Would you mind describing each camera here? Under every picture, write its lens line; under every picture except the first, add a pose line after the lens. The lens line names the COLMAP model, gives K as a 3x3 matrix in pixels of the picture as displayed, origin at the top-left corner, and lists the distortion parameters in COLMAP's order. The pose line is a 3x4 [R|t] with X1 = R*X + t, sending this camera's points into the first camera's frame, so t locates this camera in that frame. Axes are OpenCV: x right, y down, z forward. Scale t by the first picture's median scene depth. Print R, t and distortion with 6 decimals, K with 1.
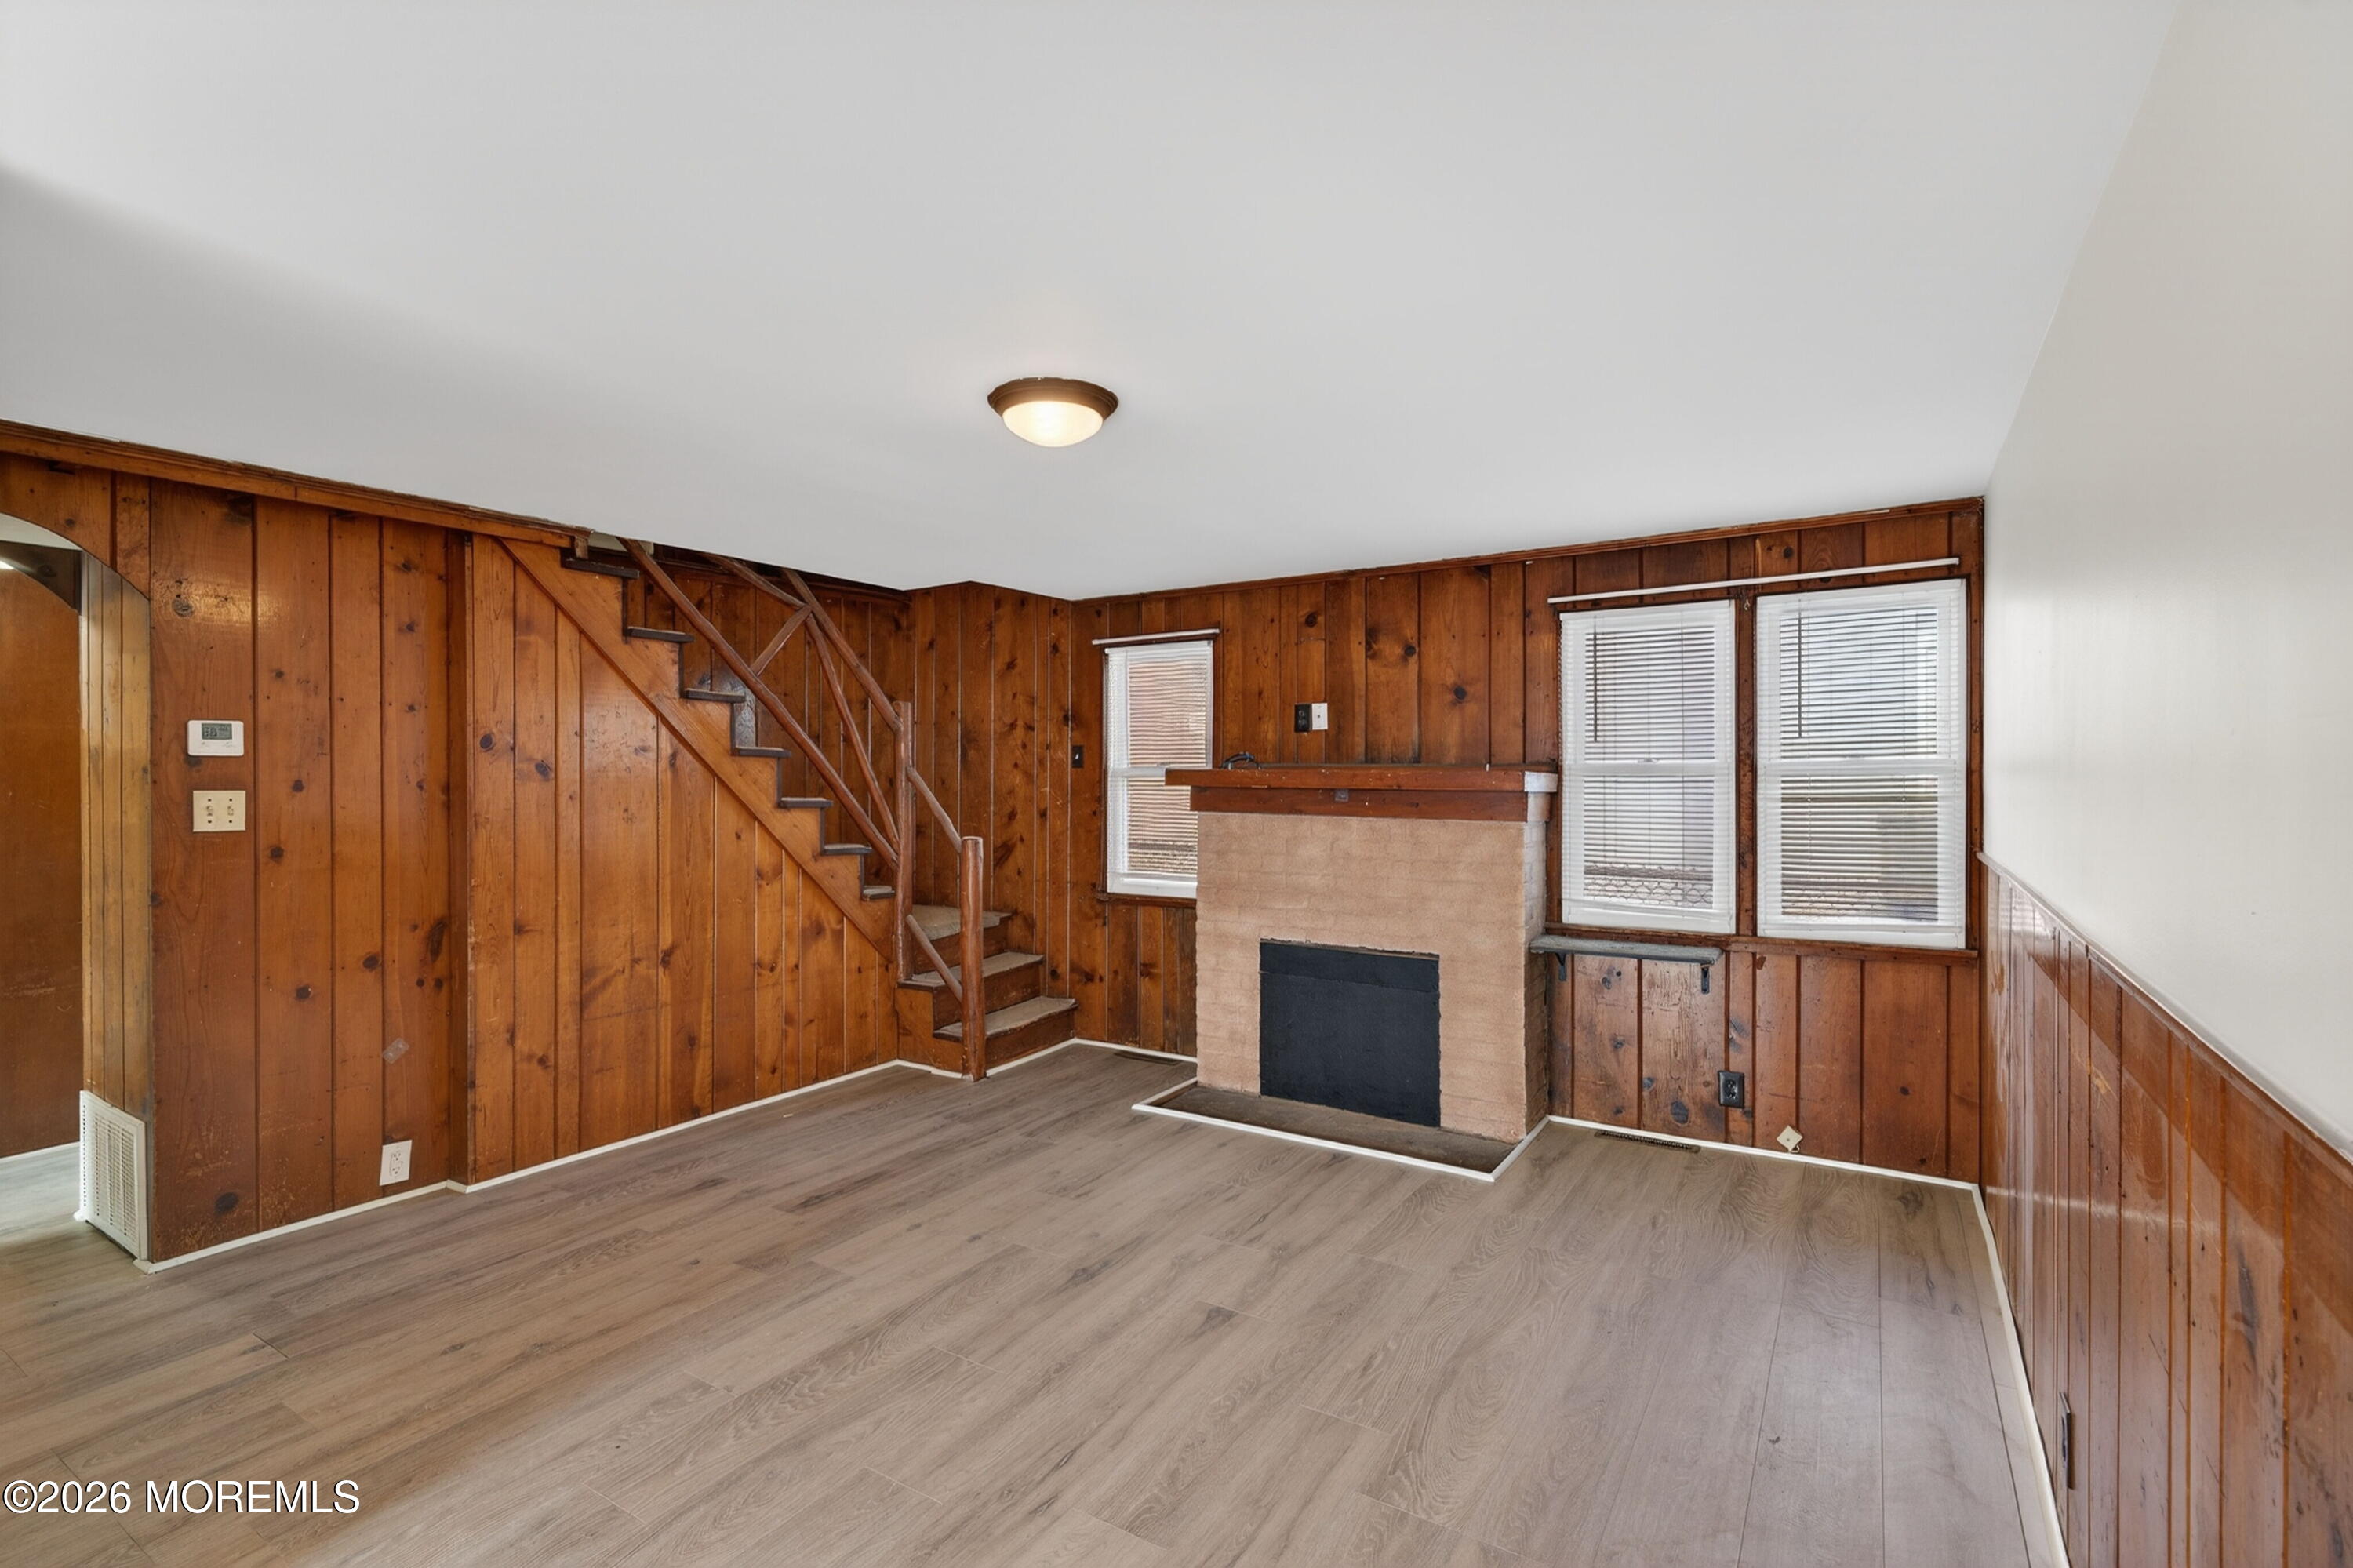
lens RADIAL K [[1093.4, 0, 1189.3], [0, 1093.4, 783.3], [0, 0, 1]] dist [0.007657, -0.002202]
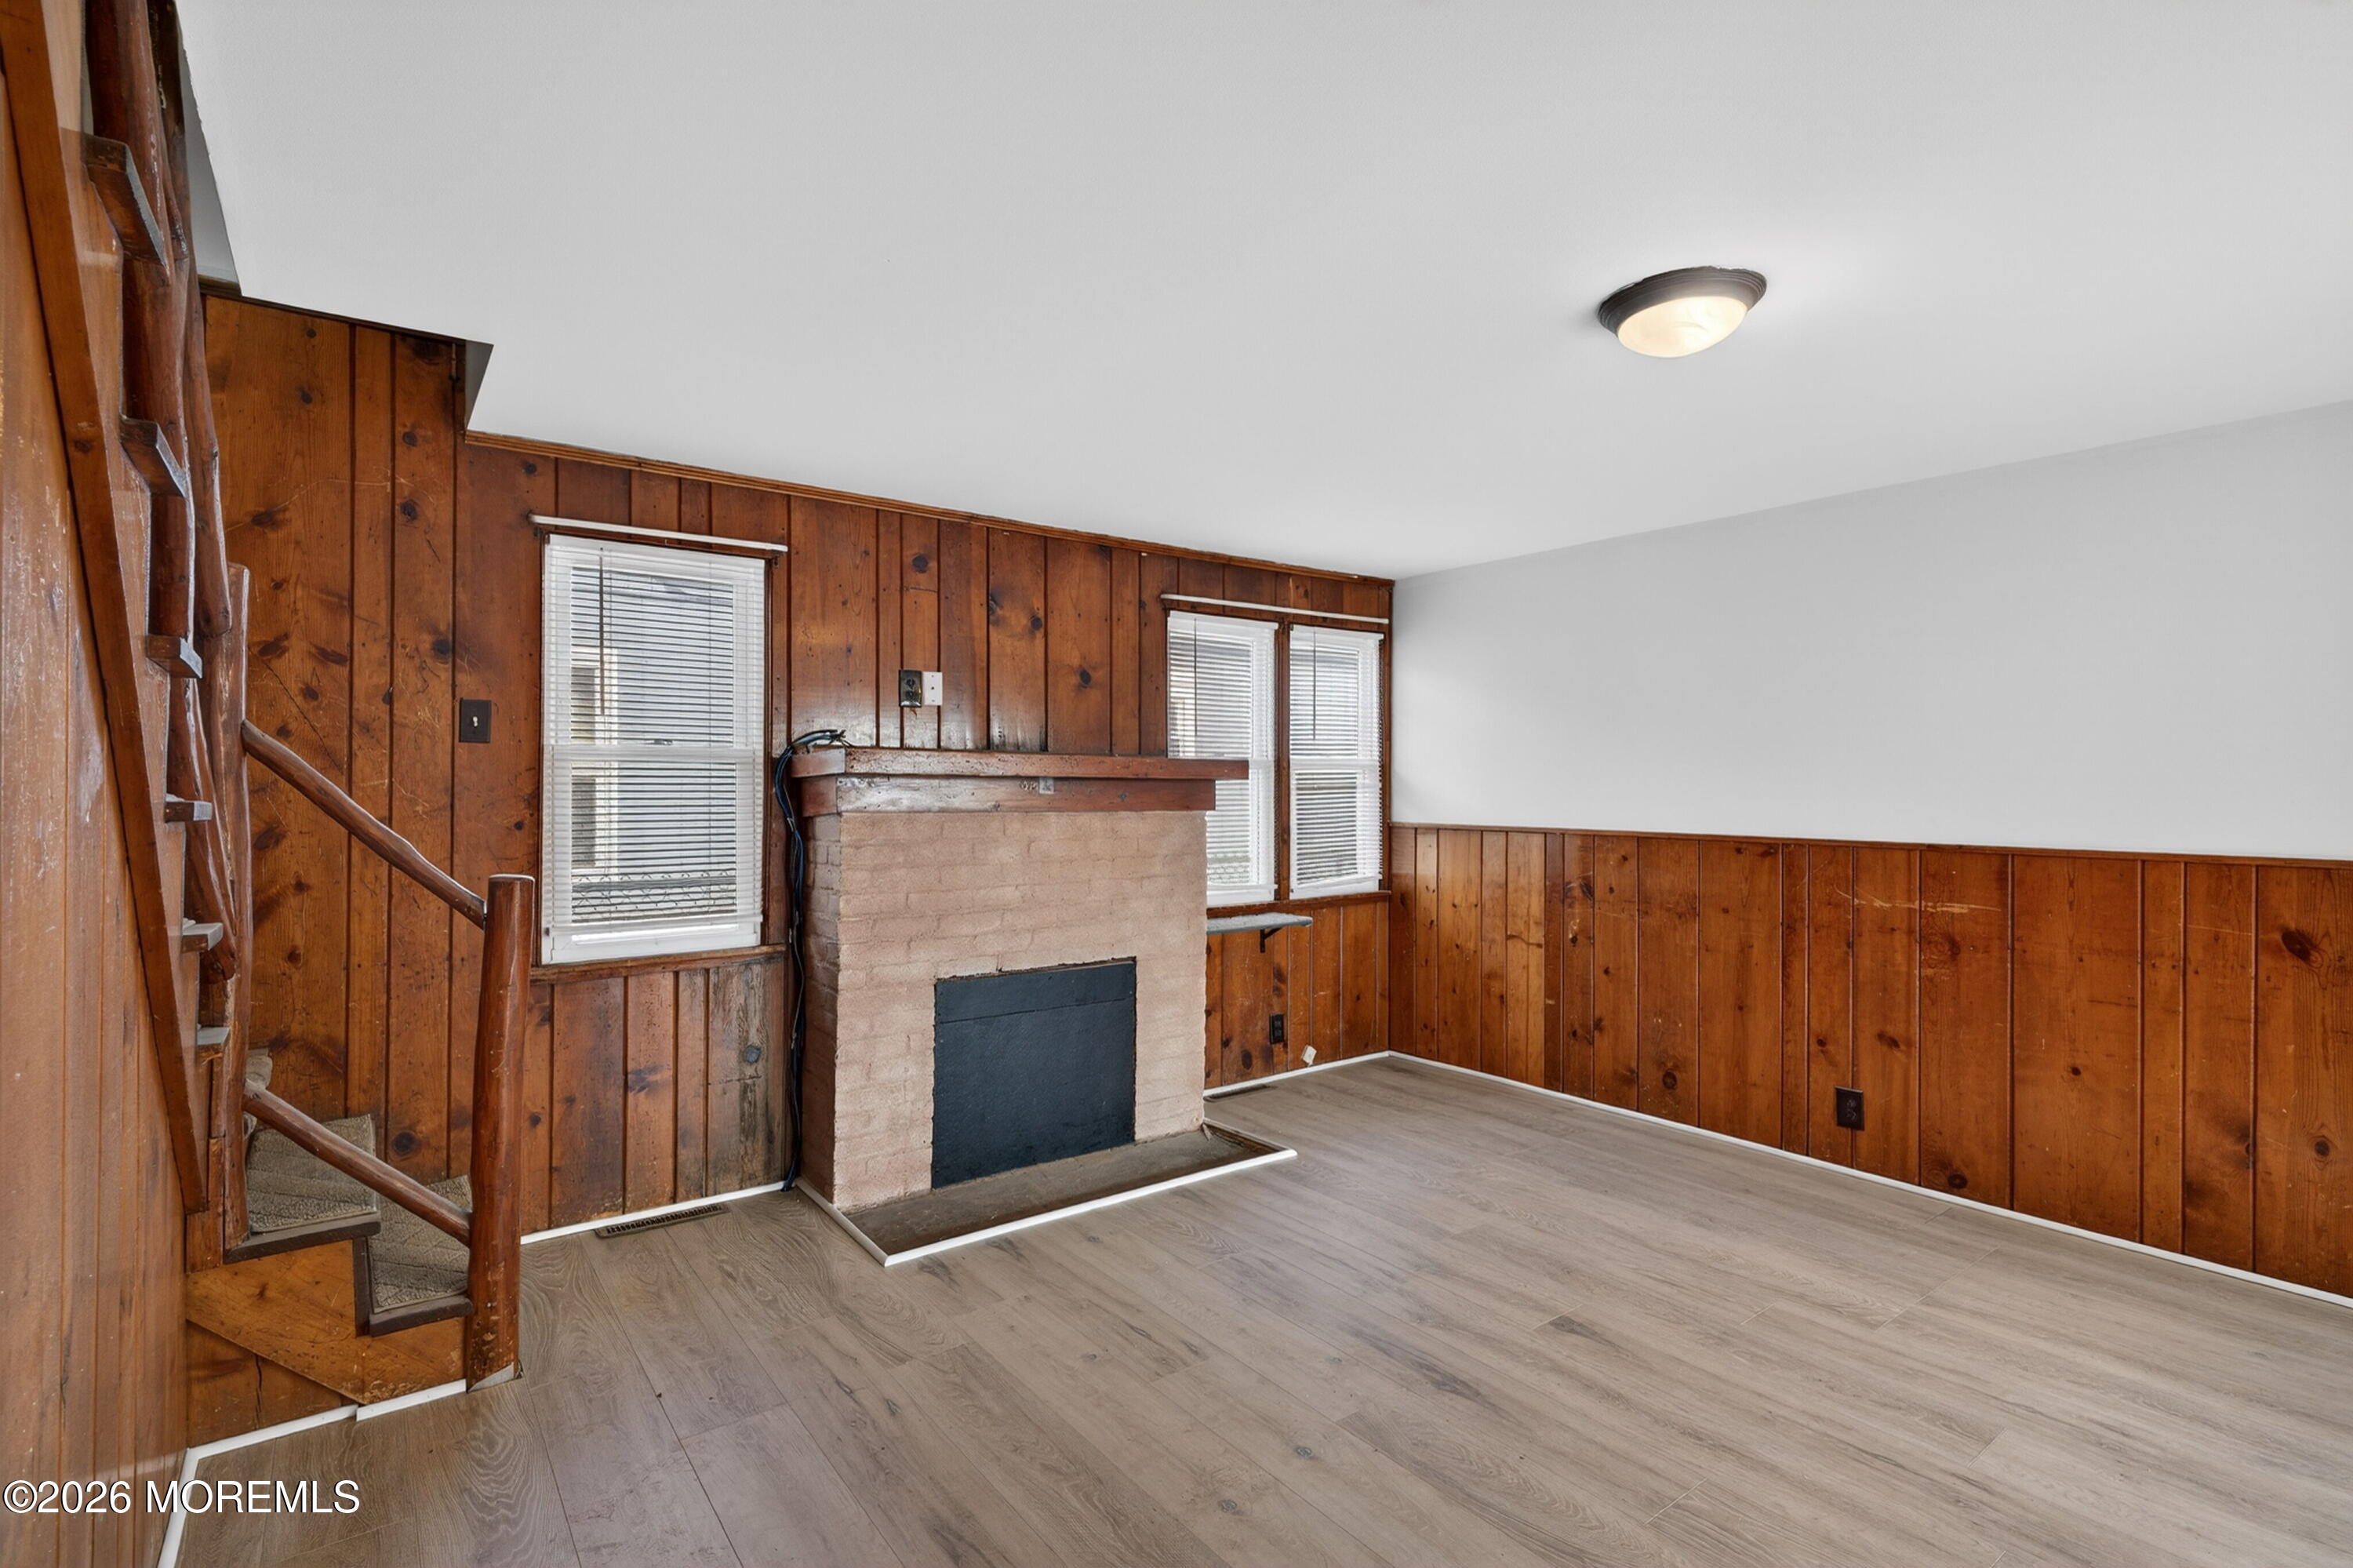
lens RADIAL K [[1093.4, 0, 1183.8], [0, 1093.4, 783.0], [0, 0, 1]] dist [0.007657, -0.002202]
pose [[0.354752, 0.002833, 0.934956, -0.607226], [0.006704, 0.999962, -0.005574, 0.013912], [-0.934936, 0.008245, 0.354720, 0.606541]]
